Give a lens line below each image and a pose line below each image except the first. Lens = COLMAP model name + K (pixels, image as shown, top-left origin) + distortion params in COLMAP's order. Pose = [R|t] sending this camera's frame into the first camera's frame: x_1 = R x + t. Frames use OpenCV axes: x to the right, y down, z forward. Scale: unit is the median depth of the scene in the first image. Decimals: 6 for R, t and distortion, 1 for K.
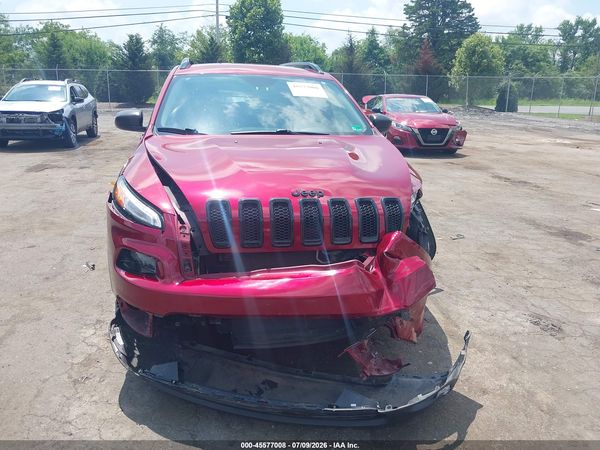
lens RADIAL K [[475.4, 0, 303.3], [0, 475.4, 228.4], [0, 0, 1]] dist [0.003545, 0.000281]
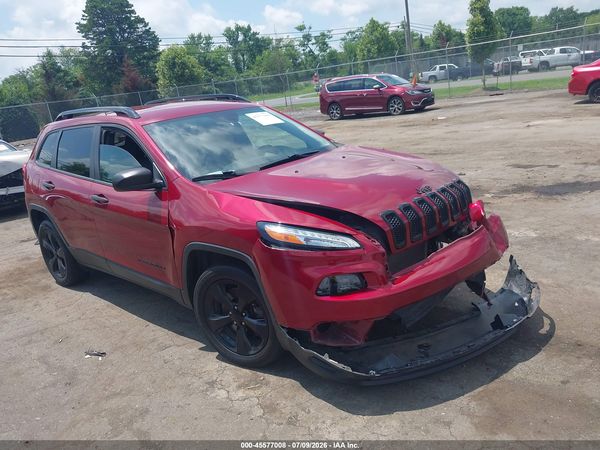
lens RADIAL K [[475.4, 0, 295.4], [0, 475.4, 230.2], [0, 0, 1]] dist [0.003545, 0.000281]
pose [[0.809748, -0.287245, 0.511662, -0.667419], [0.297271, 0.952623, 0.064342, -0.107220], [-0.505903, 0.100001, 0.856774, 0.051659]]
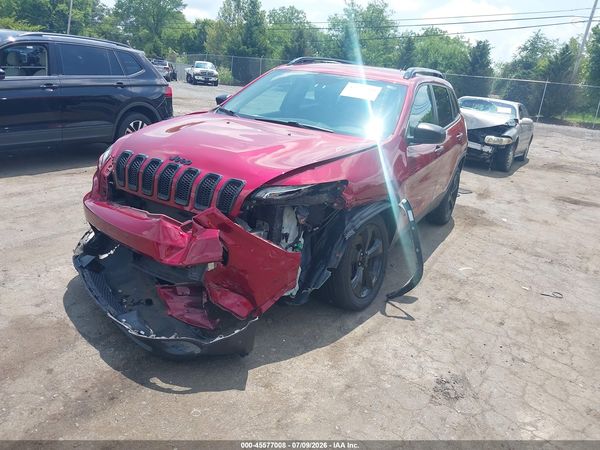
lens RADIAL K [[475.4, 0, 296.6], [0, 475.4, 227.0], [0, 0, 1]] dist [0.003545, 0.000281]
pose [[0.750989, 0.262882, -0.605730, 0.723673], [-0.270948, 0.959232, 0.080376, -0.062280], [0.602165, 0.103760, 0.791600, 0.148036]]
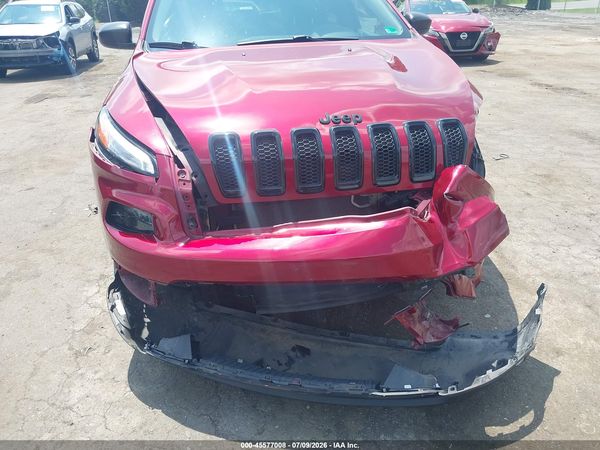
lens RADIAL K [[475.4, 0, 304.2], [0, 475.4, 233.6], [0, 0, 1]] dist [0.003545, 0.000281]
pose [[0.998493, -0.036829, -0.040684, -0.017332], [0.043403, 0.983649, 0.174788, -0.020475], [0.033581, -0.176290, 0.983765, 0.152651]]
